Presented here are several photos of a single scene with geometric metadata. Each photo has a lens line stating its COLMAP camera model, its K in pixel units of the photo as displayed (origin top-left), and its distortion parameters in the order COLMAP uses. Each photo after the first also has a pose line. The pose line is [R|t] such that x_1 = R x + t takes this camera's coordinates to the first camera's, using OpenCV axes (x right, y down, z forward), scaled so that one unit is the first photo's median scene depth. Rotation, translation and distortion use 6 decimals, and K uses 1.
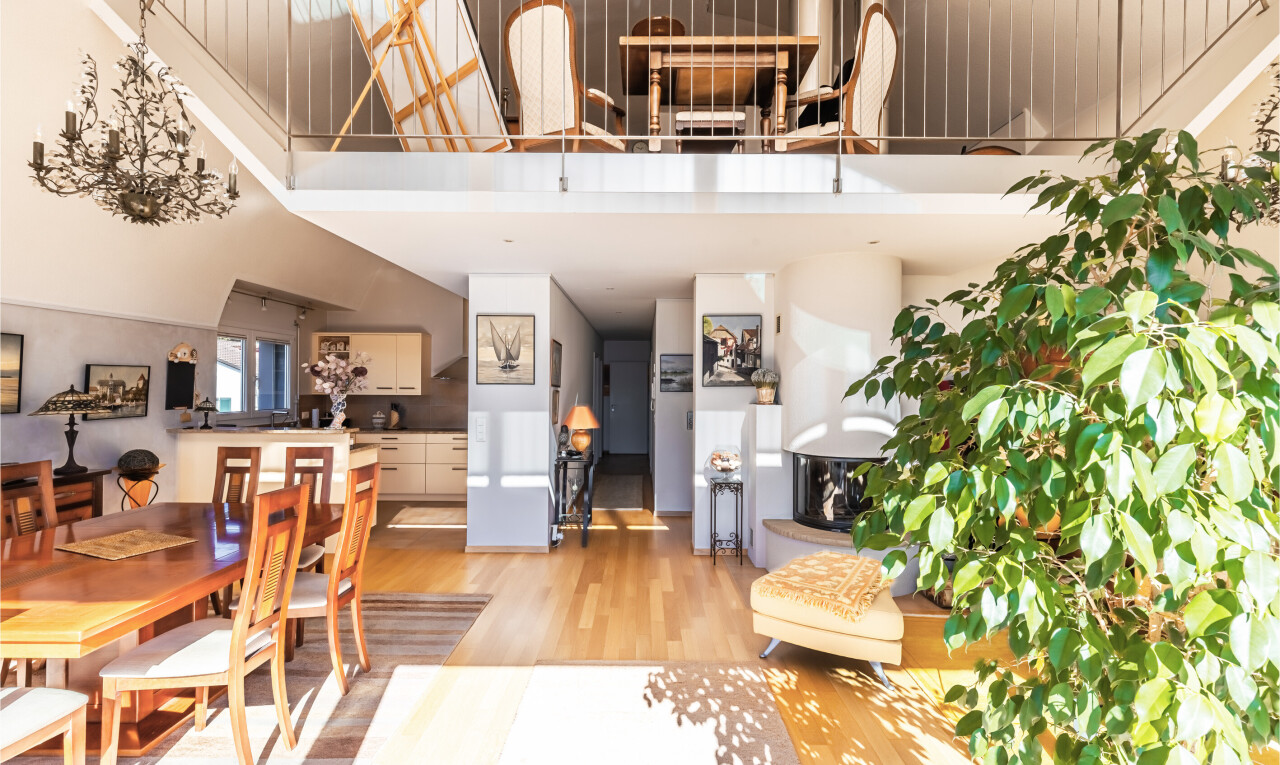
lens RADIAL K [[580.1, 0, 636.9], [0, 580.1, 396.8], [0, 0, 1]] dist [0.001834, 0.000316]
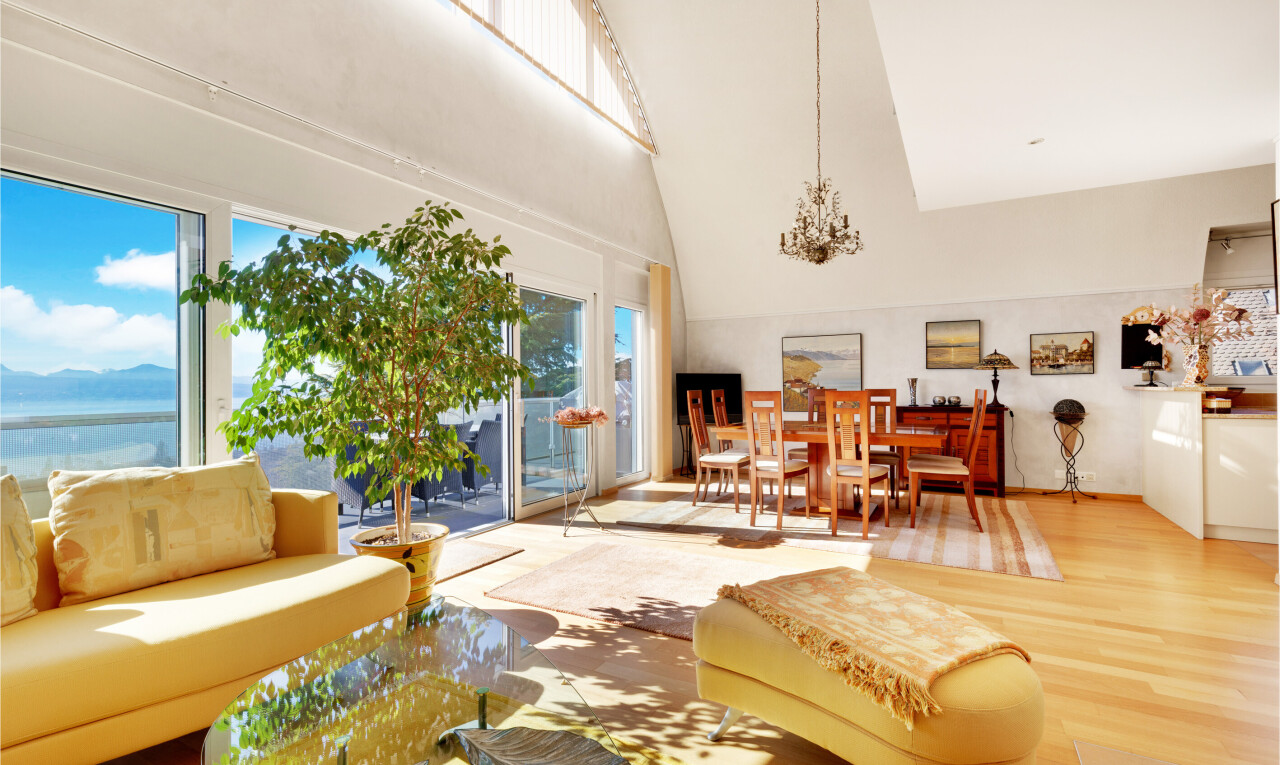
lens RADIAL K [[580.1, 0, 636.9], [0, 580.1, 396.8], [0, 0, 1]] dist [0.001834, 0.000316]
pose [[-0.493748, 0.011513, -0.869529, 0.717415], [-0.016240, 0.999616, 0.022456, 0.075808], [0.869454, 0.025209, -0.493371, 0.846248]]
